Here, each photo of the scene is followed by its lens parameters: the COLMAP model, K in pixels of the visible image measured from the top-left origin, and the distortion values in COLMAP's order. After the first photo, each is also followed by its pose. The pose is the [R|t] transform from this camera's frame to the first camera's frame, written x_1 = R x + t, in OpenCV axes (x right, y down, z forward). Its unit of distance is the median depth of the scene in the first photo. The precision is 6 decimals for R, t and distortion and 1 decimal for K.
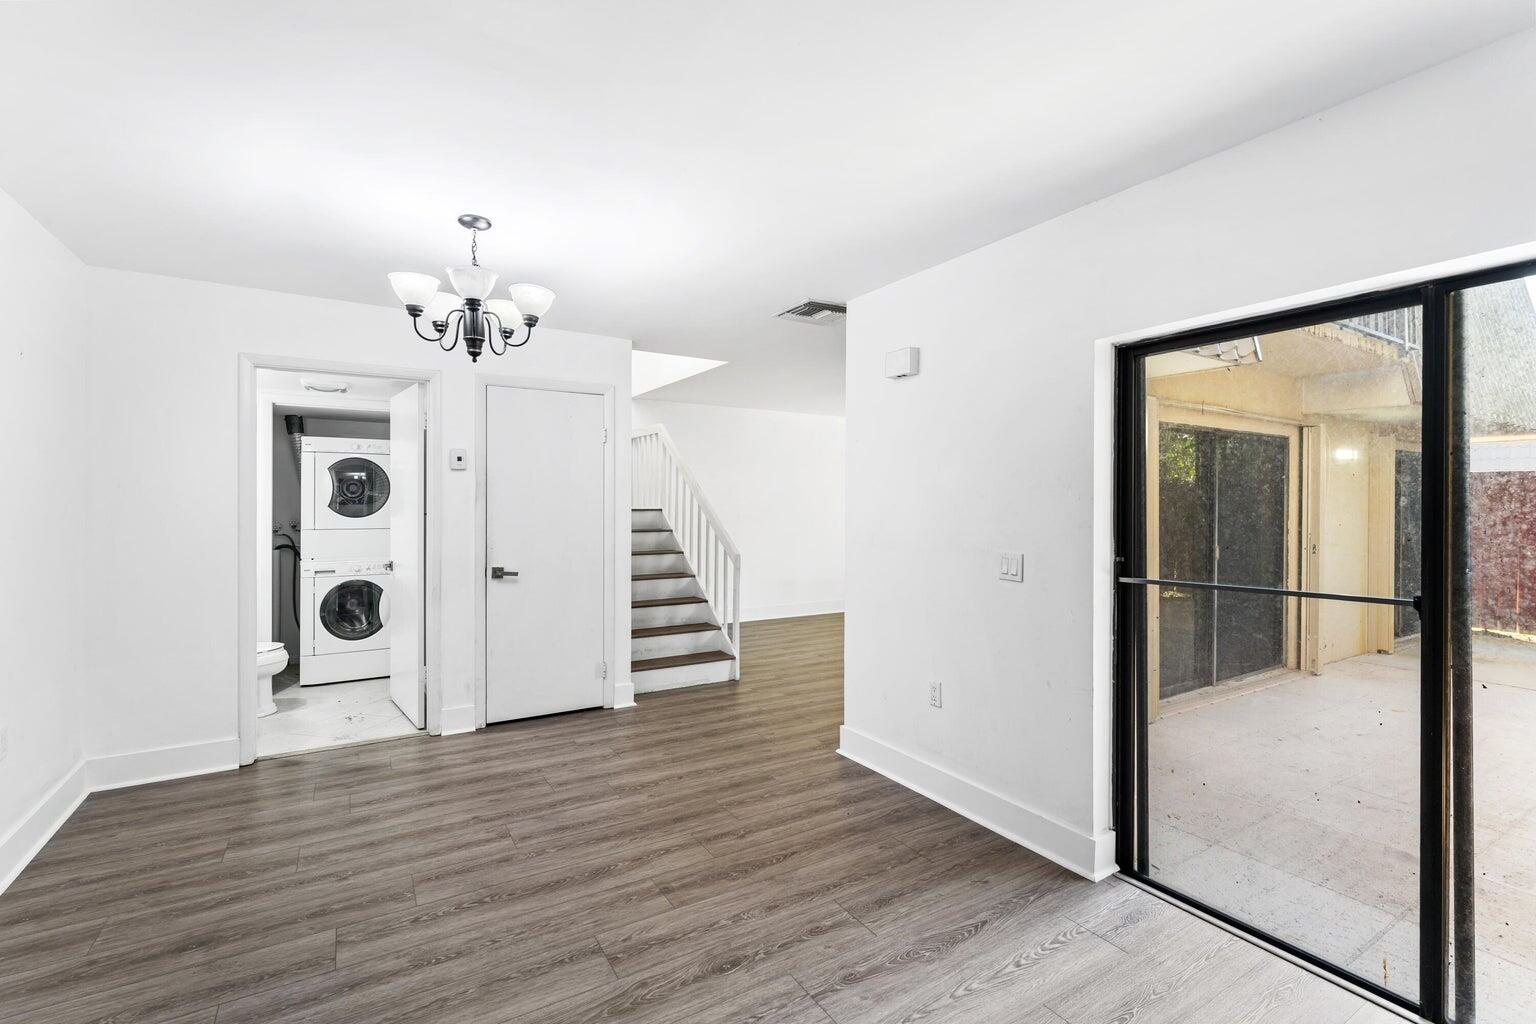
lens RADIAL K [[689.8, 0, 768.0], [0, 689.8, 512.0], [0, 0, 1]] dist [0.002232, 0.000348]
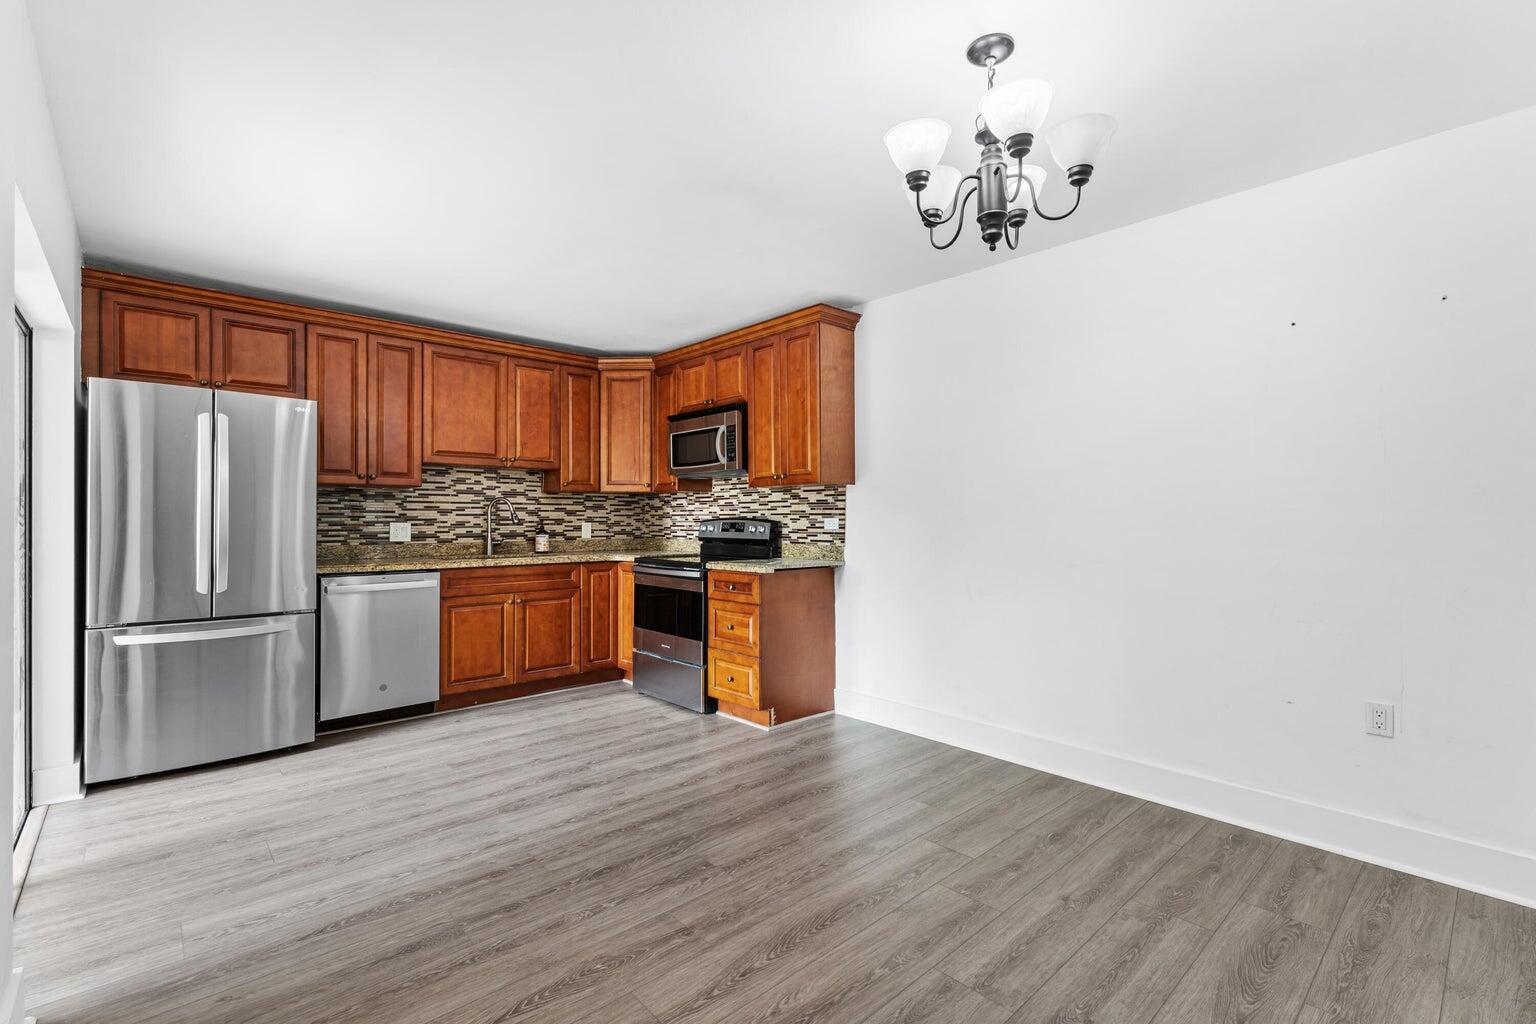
lens RADIAL K [[683.1, 0, 768.8], [0, 683.1, 520.3], [0, 0, 1]] dist [-0.000889, 0.000528]
pose [[-0.980678, -0.004945, -0.195567, -0.059599], [-0.007510, 0.999895, 0.012379, 0.035987], [0.195485, 0.013608, -0.980612, 1.289277]]
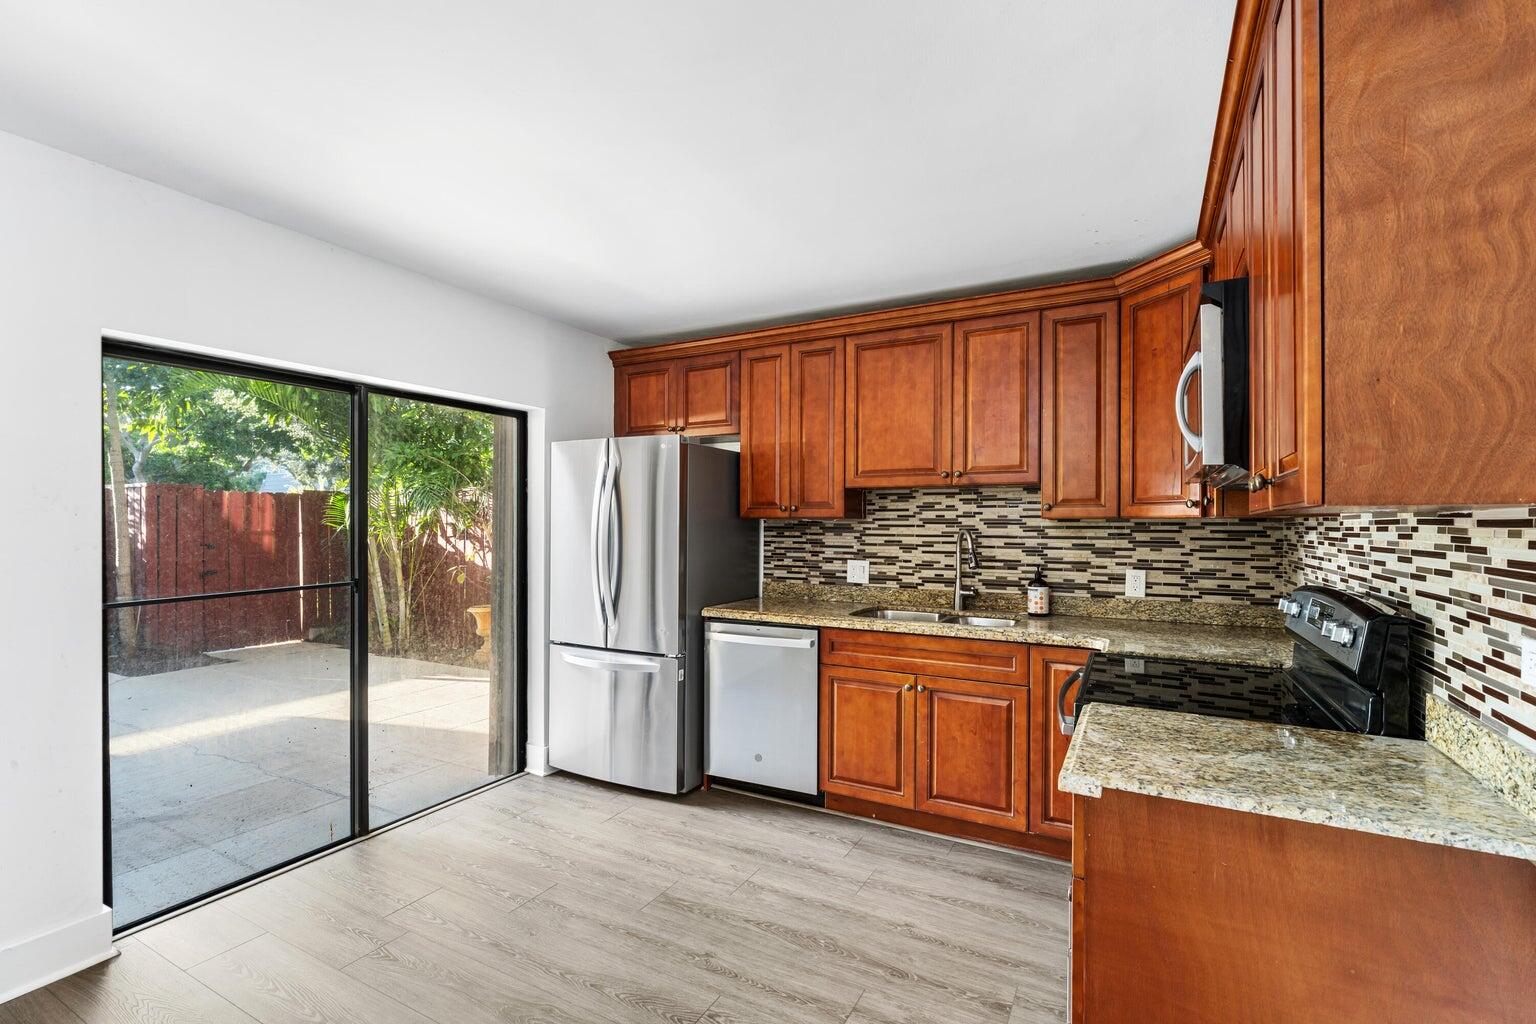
lens RADIAL K [[688.9, 0, 772.3], [0, 688.9, 524.2], [0, 0, 1]] dist [-0.000959, 0.000108]
pose [[-0.504468, -0.008529, 0.863389, -0.503123], [0.003937, 0.999918, 0.012178, -0.009597], [-0.863422, 0.009542, -0.504393, 0.526523]]
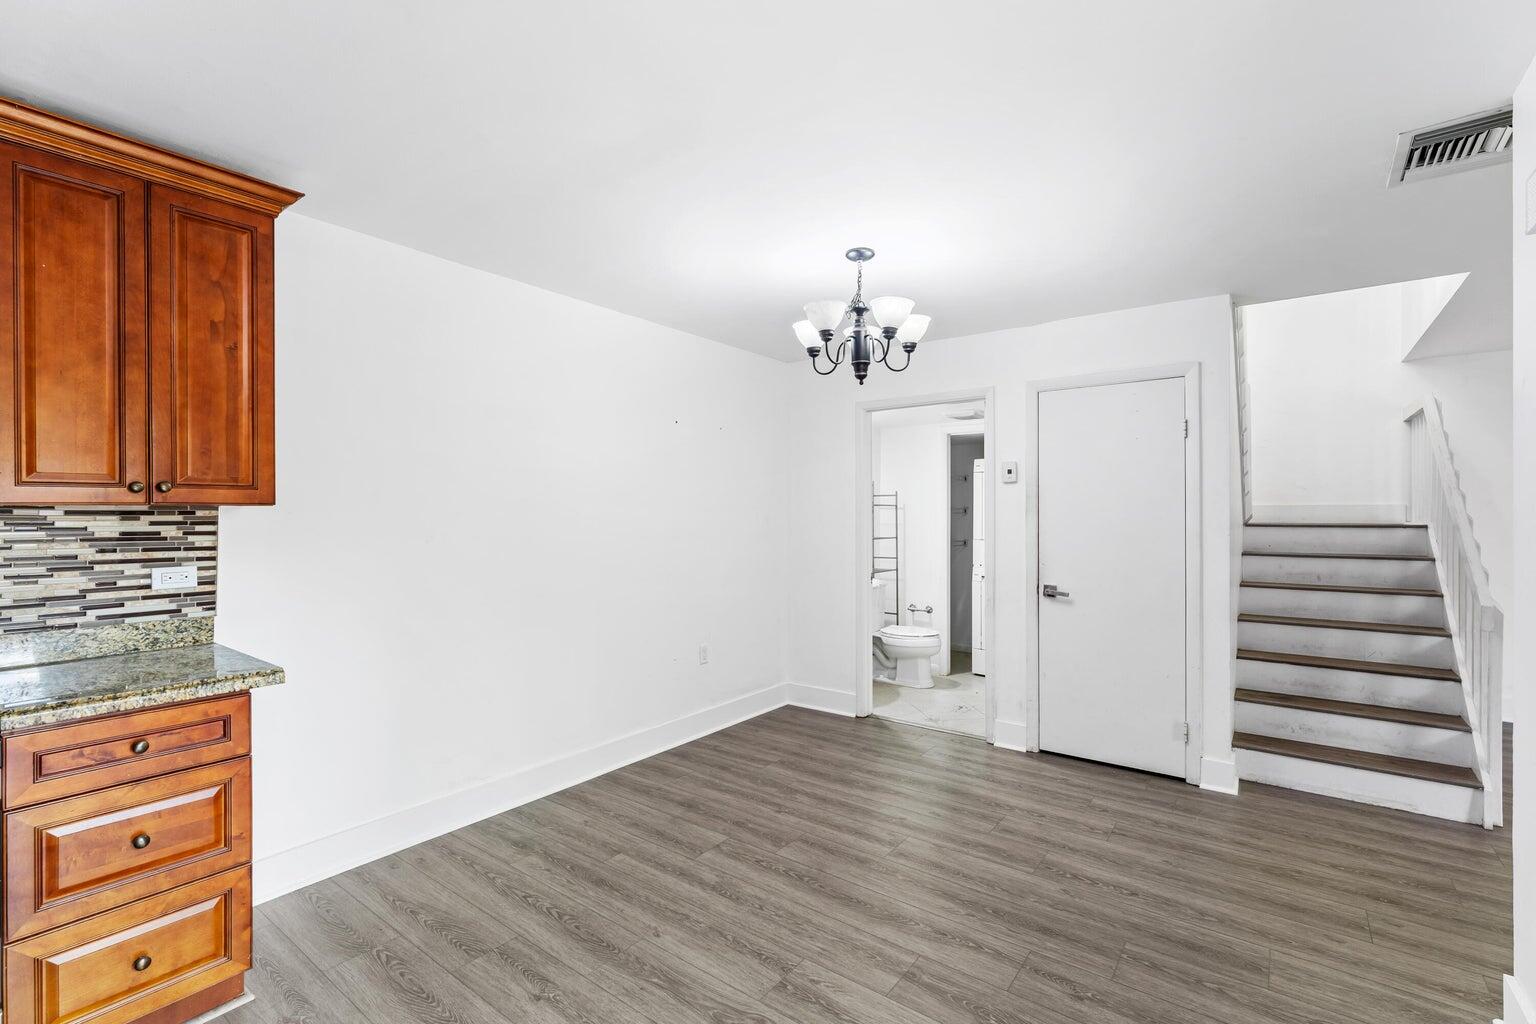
lens RADIAL K [[683.1, 0, 768.8], [0, 683.1, 520.3], [0, 0, 1]] dist [-0.000889, 0.000528]
pose [[0.365612, 0.002863, -0.930763, 0.401450], [-0.010251, 0.999947, -0.000951, -0.003322], [0.930711, 0.009889, 0.365622, 0.378899]]
